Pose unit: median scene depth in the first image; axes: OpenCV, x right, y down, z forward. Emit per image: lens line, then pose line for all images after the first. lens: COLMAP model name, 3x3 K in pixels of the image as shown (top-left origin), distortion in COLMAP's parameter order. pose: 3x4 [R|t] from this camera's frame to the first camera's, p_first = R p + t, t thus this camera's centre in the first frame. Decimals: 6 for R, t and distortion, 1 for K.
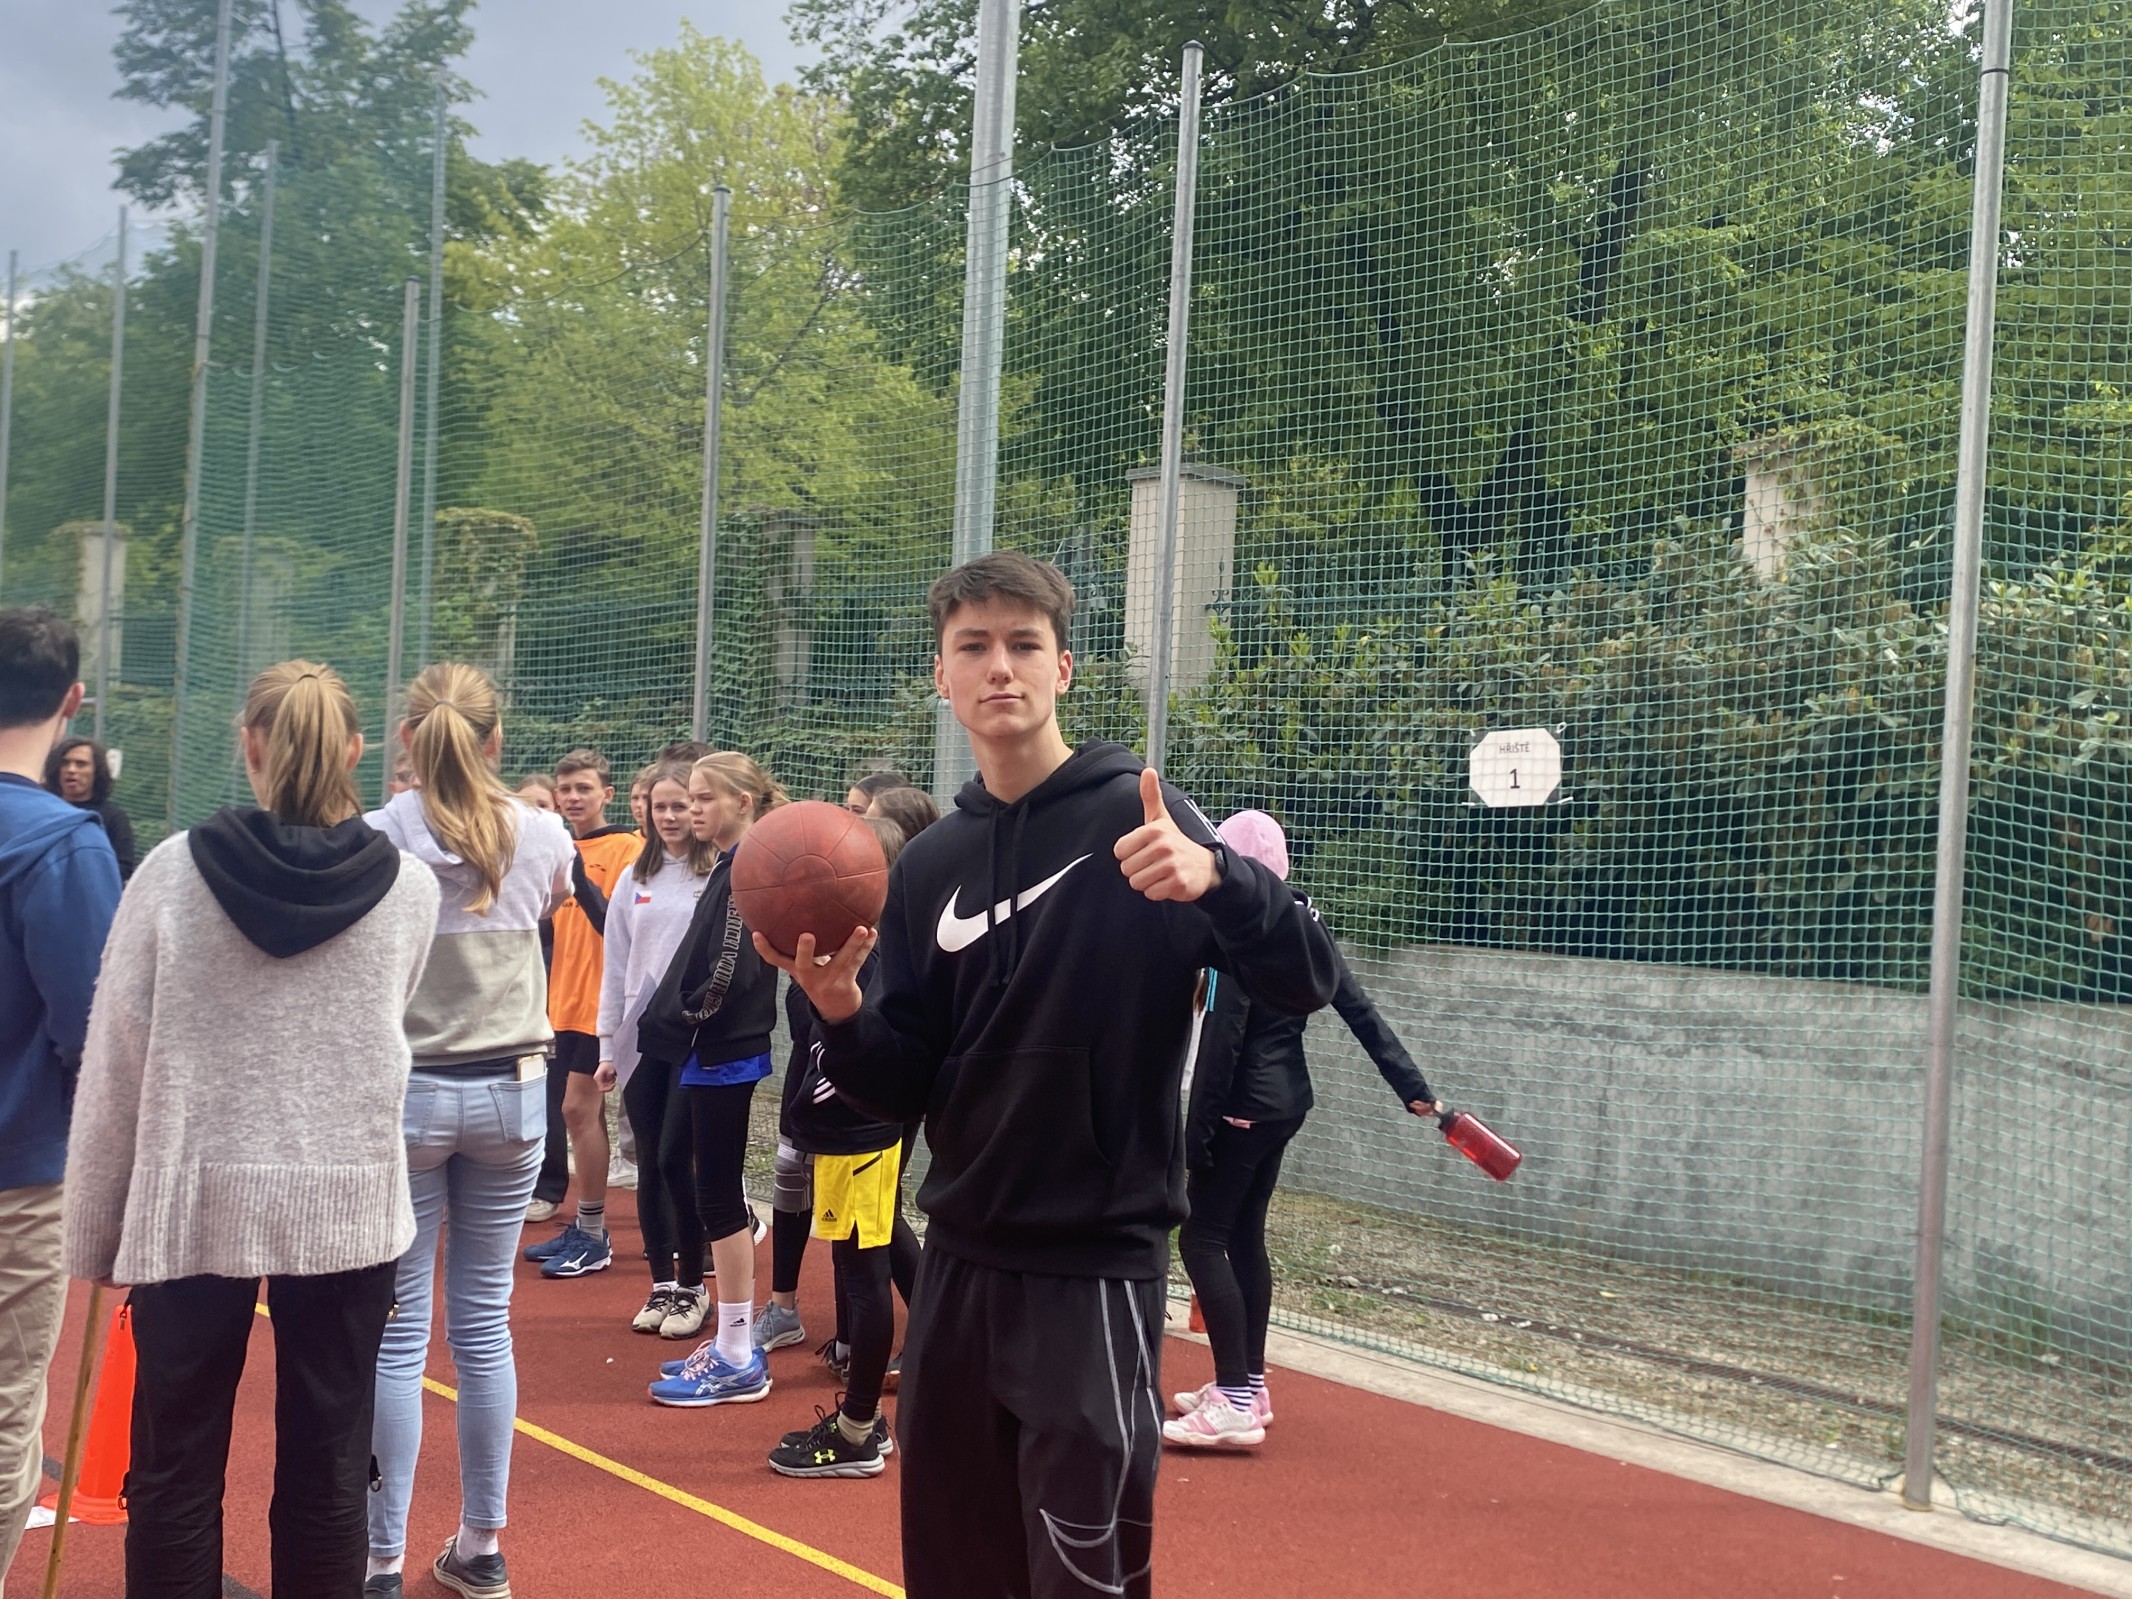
lens RADIAL K [[2286.1, 0, 1078.0], [0, 2286.1, 806.8], [0, 0, 1]] dist [0.014530, 0.000000]
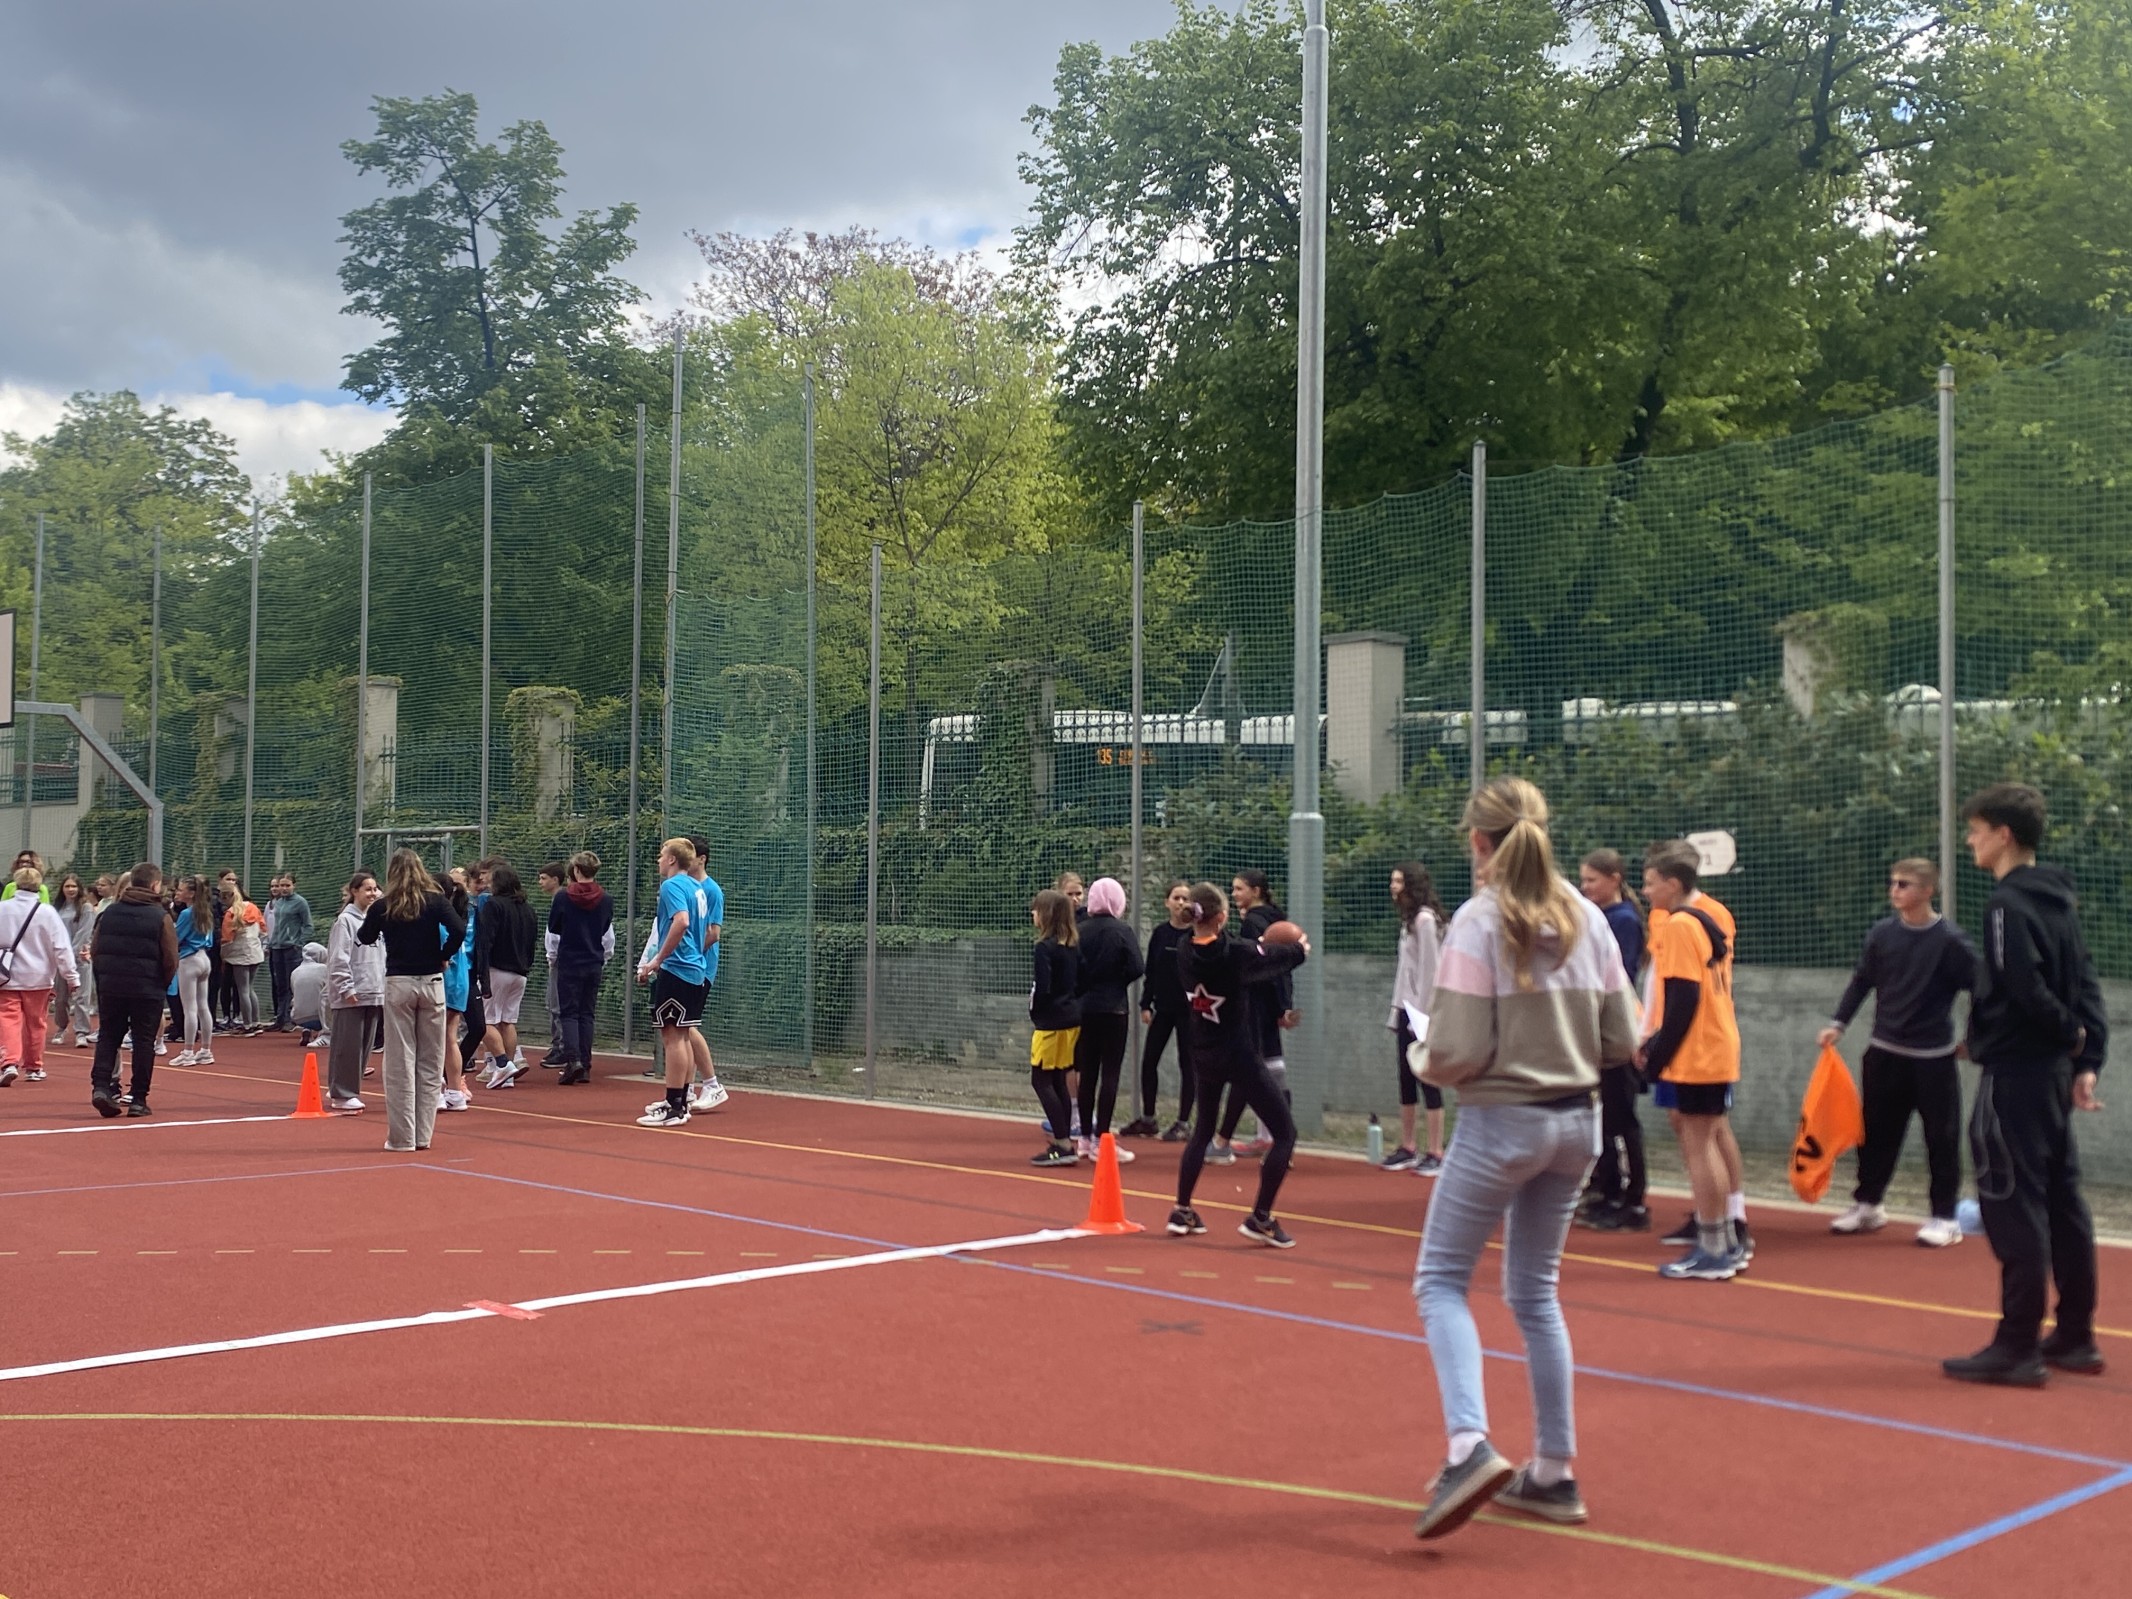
lens RADIAL K [[2286.1, 0, 1053.8], [0, 2286.1, 795.3], [0, 0, 1]] dist [0.014530, 0.000000]
pose [[0.999164, -0.038691, 0.013193, -0.137445], [0.039124, 0.998646, -0.034274, -0.007973], [-0.011849, 0.034761, 0.999325, -0.320988]]
